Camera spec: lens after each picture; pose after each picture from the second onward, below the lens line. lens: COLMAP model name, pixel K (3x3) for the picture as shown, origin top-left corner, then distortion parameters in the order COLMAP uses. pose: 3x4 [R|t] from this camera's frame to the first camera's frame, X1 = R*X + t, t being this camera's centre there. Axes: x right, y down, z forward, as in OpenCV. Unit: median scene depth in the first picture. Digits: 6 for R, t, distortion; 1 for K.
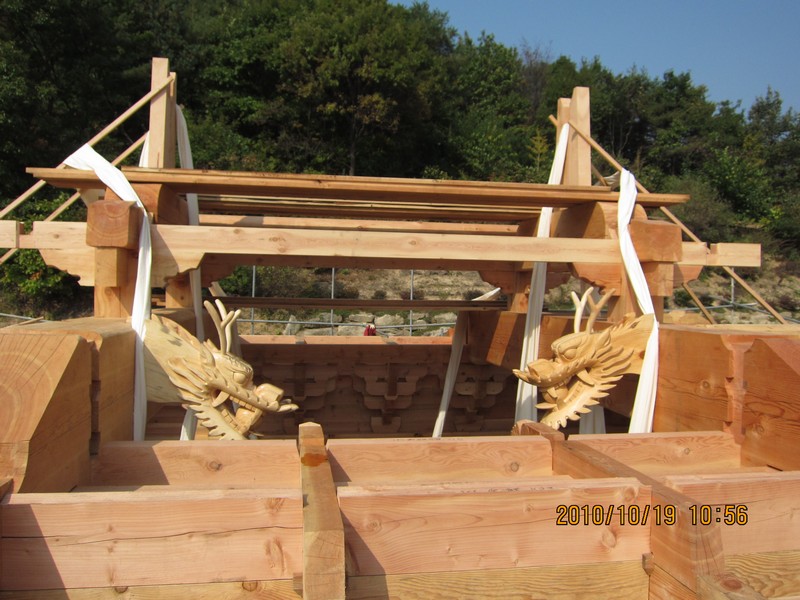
lens RADIAL K [[672.5, 0, 395.4], [0, 672.5, 300.7], [0, 0, 1]] dist [-0.060663, 0.014721]
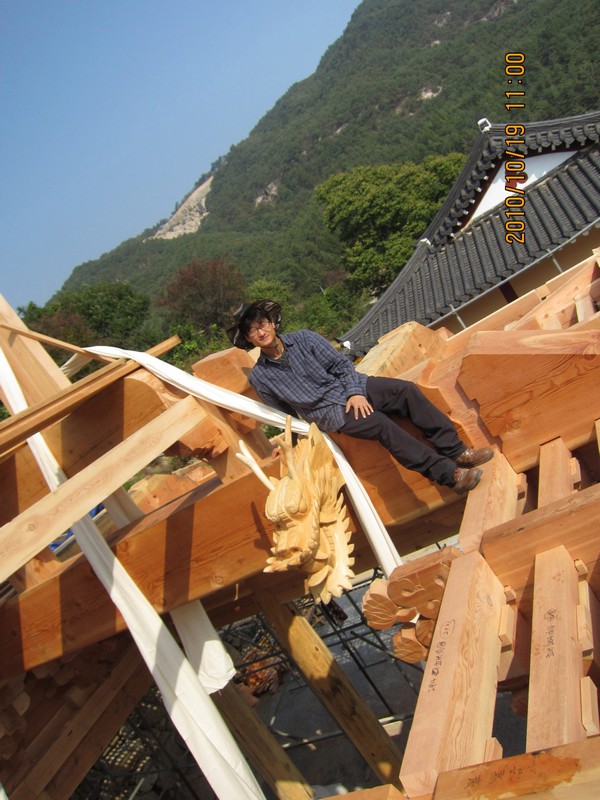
lens RADIAL K [[672.5, 0, 300.7], [0, 672.5, 404.3], [0, 0, 1]] dist [-0.060663, 0.014721]
pose [[0.434006, -0.427667, 0.792931, -0.272426], [0.567243, 0.813498, 0.128283, -0.103410], [-0.699910, 0.394109, 0.595655, 0.366295]]
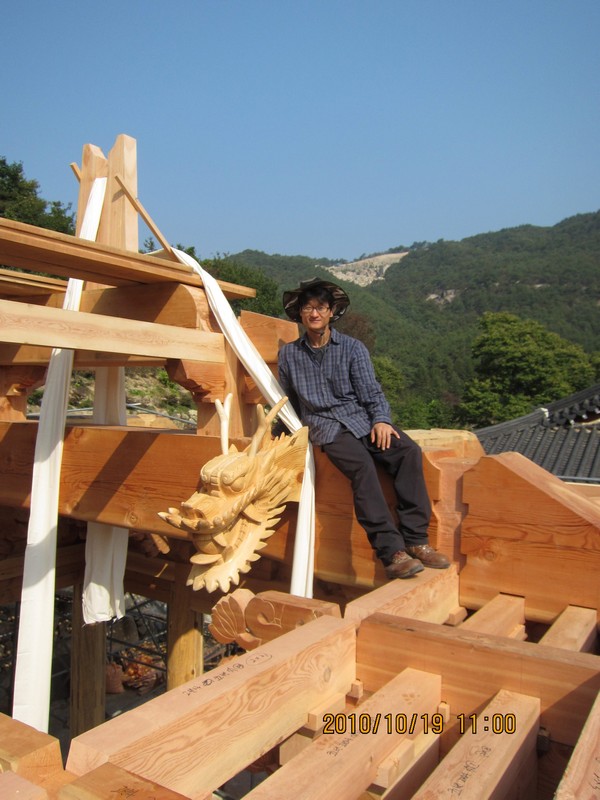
lens RADIAL K [[672.5, 0, 298.2], [0, 672.5, 406.2], [0, 0, 1]] dist [-0.060663, 0.014721]
pose [[0.660315, -0.000628, 0.750988, -0.202083], [-0.010755, 0.999889, 0.010293, -0.012197], [-0.750912, -0.014873, 0.660235, 0.366106]]
